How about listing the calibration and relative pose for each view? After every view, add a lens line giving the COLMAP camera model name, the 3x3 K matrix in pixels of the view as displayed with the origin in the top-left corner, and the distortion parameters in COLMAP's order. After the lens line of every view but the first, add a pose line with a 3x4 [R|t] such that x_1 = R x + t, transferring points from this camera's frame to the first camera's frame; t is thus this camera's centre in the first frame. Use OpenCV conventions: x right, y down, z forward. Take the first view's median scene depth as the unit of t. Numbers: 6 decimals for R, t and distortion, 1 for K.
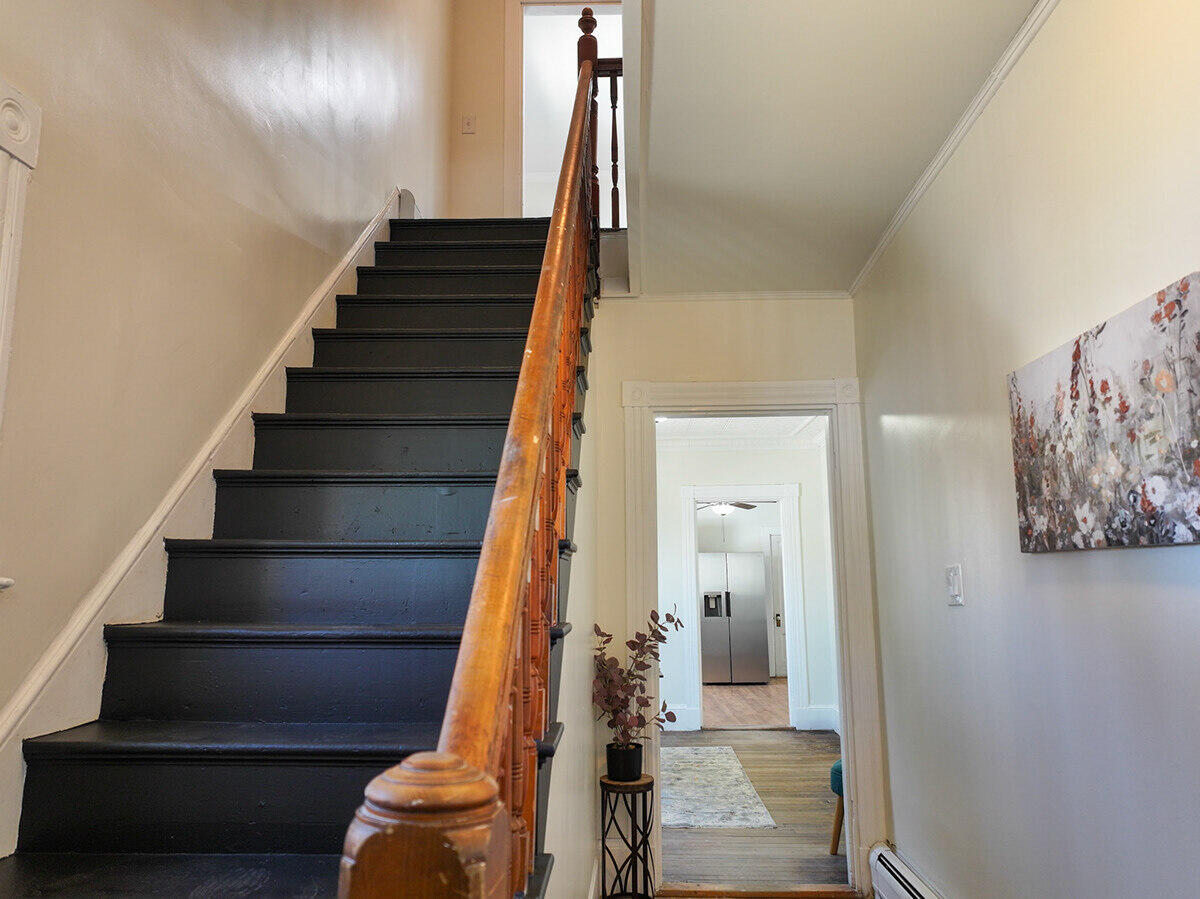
lens RADIAL K [[856.8, 0, 604.4], [0, 856.8, 451.4], [0, 0, 1]] dist [-0.000450, 0.016752]
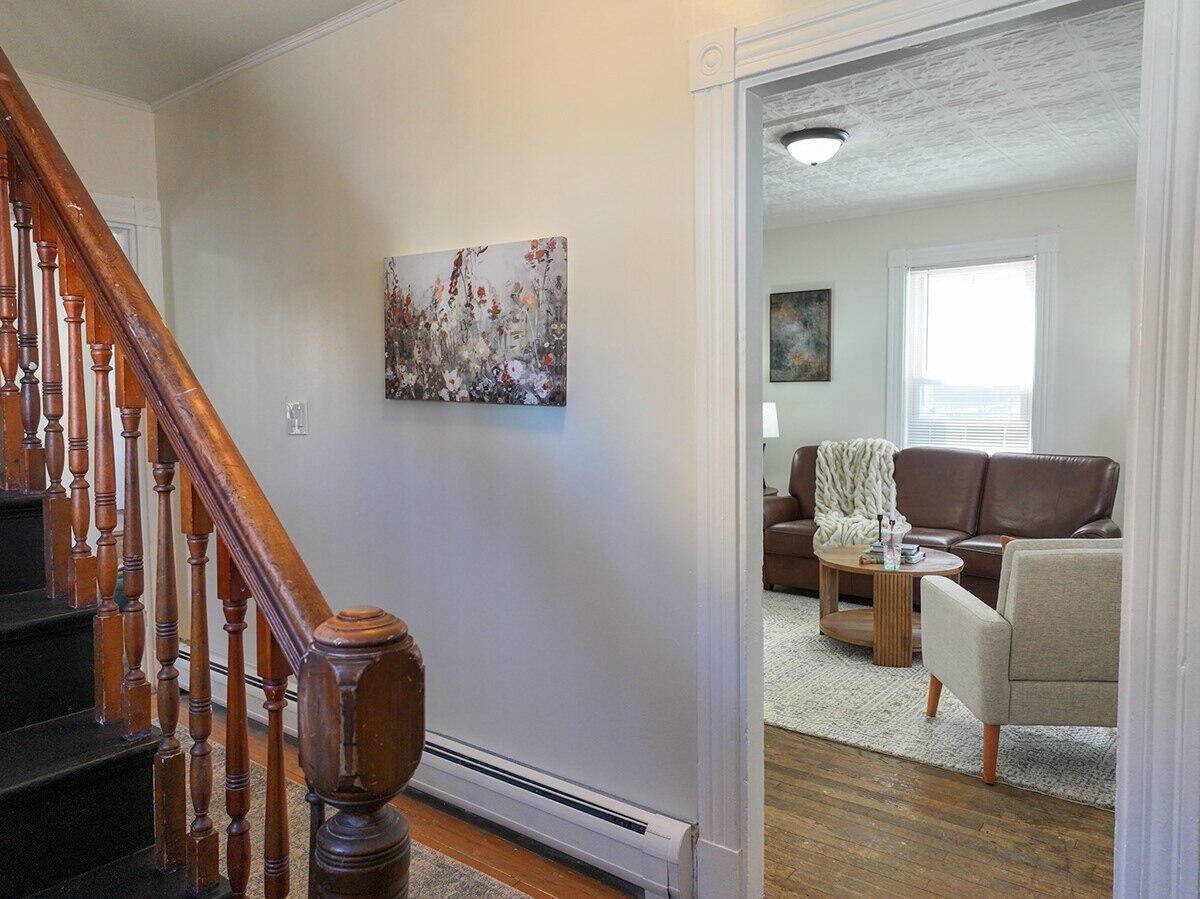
lens RADIAL K [[856.8, 0, 603.5], [0, 856.8, 458.9], [0, 0, 1]] dist [-0.000450, 0.016752]
pose [[0.580964, -0.066998, 0.811167, -0.468217], [-0.131880, 0.975689, 0.175040, -0.078443], [-0.803174, -0.208669, 0.558004, -0.022358]]
